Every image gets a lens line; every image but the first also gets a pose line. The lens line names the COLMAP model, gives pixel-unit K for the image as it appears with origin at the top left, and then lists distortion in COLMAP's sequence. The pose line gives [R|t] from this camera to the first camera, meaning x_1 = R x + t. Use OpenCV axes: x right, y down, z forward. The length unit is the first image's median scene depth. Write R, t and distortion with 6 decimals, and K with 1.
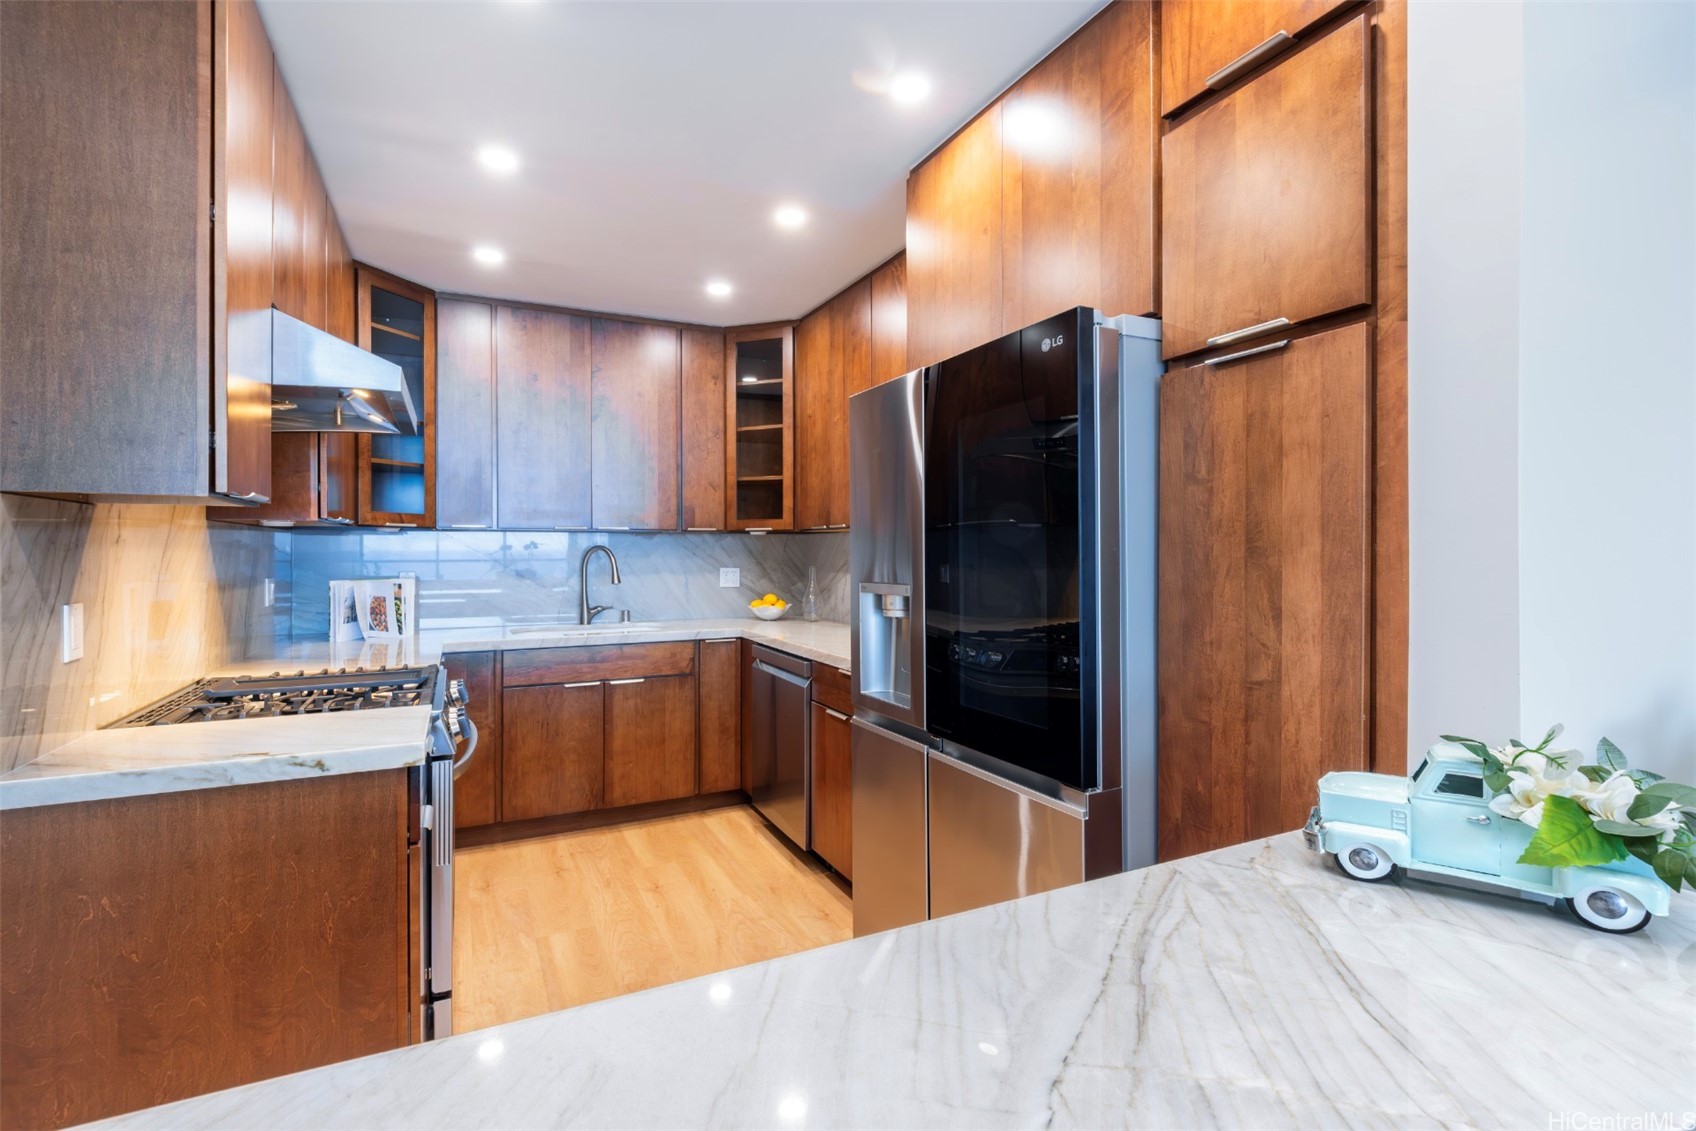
lens RADIAL K [[733.8, 0, 980.2], [0, 733.8, 546.9], [0, 0, 1]] dist [0.000246, -0.000111]
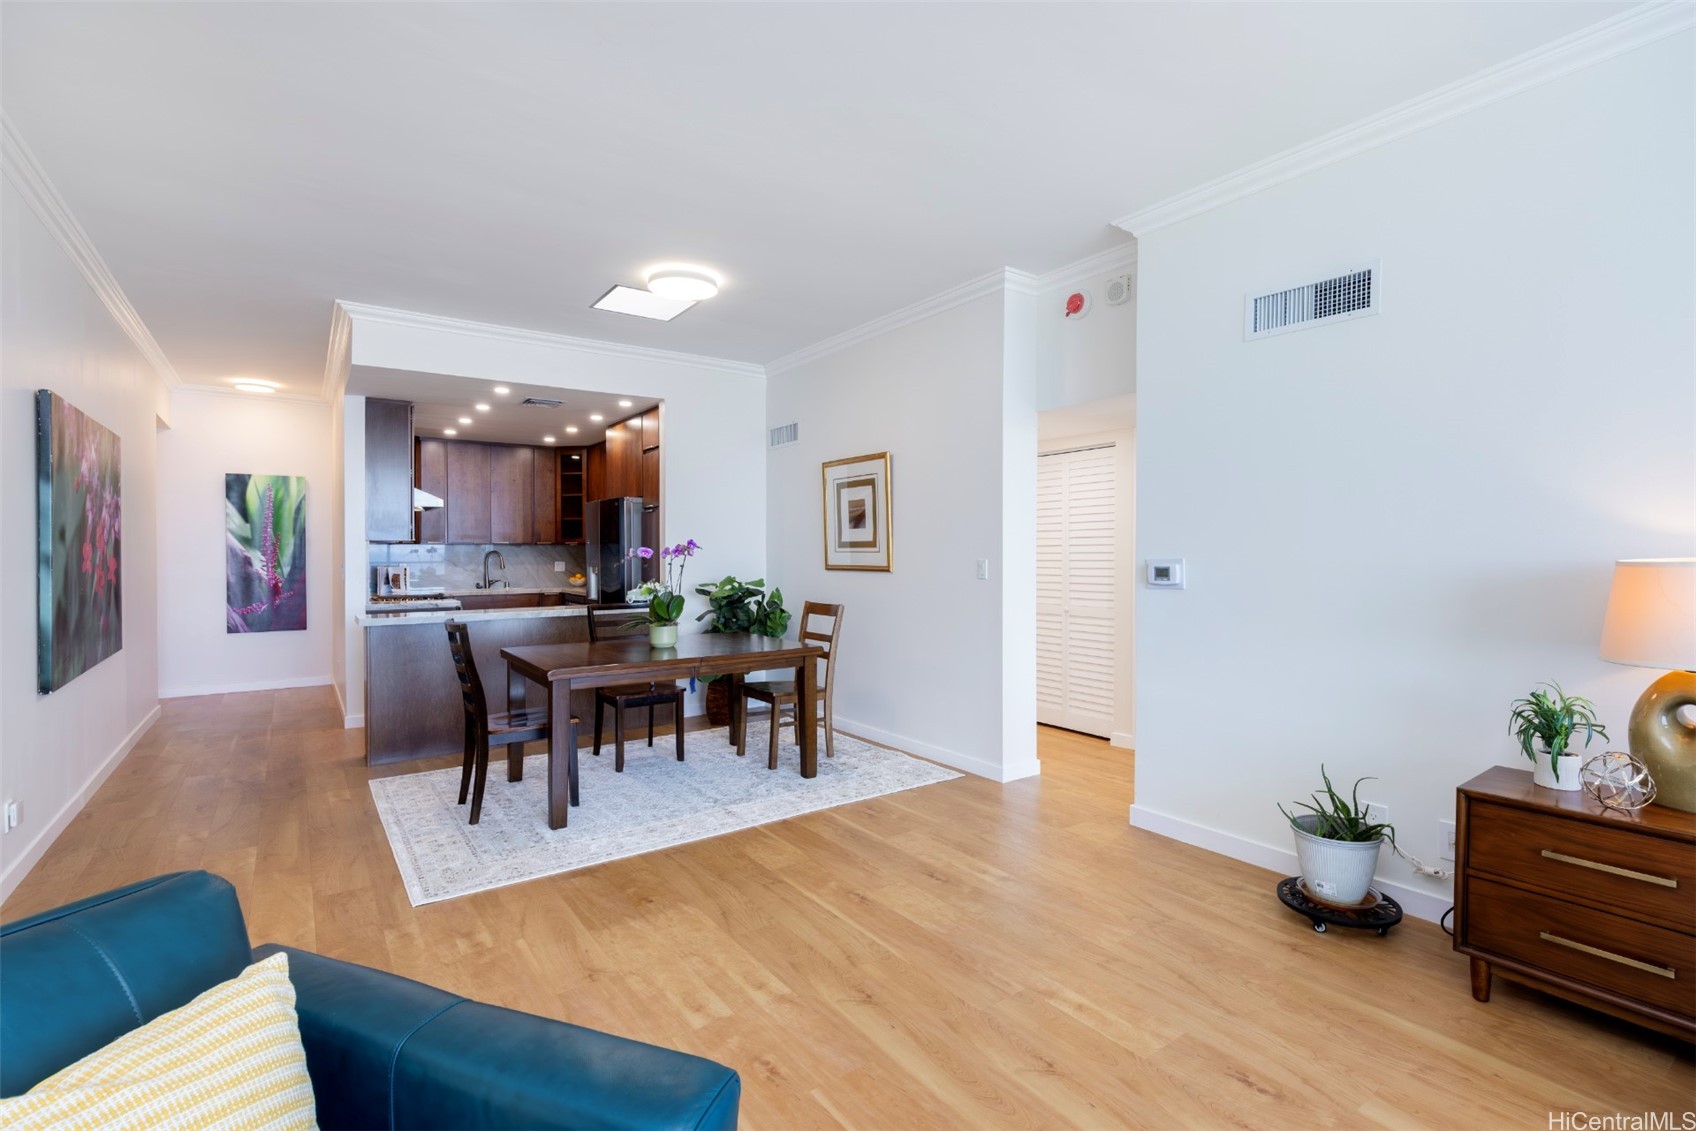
lens RADIAL K [[809.1, 0, 918.5], [0, 809.1, 559.9], [0, 0, 1]] dist [-0.002038, -0.000543]
pose [[0.999526, -0.005219, 0.030345, 0.695504], [0.004750, 0.999868, 0.015534, -0.008044], [-0.030422, -0.015383, 0.999419, -1.509111]]
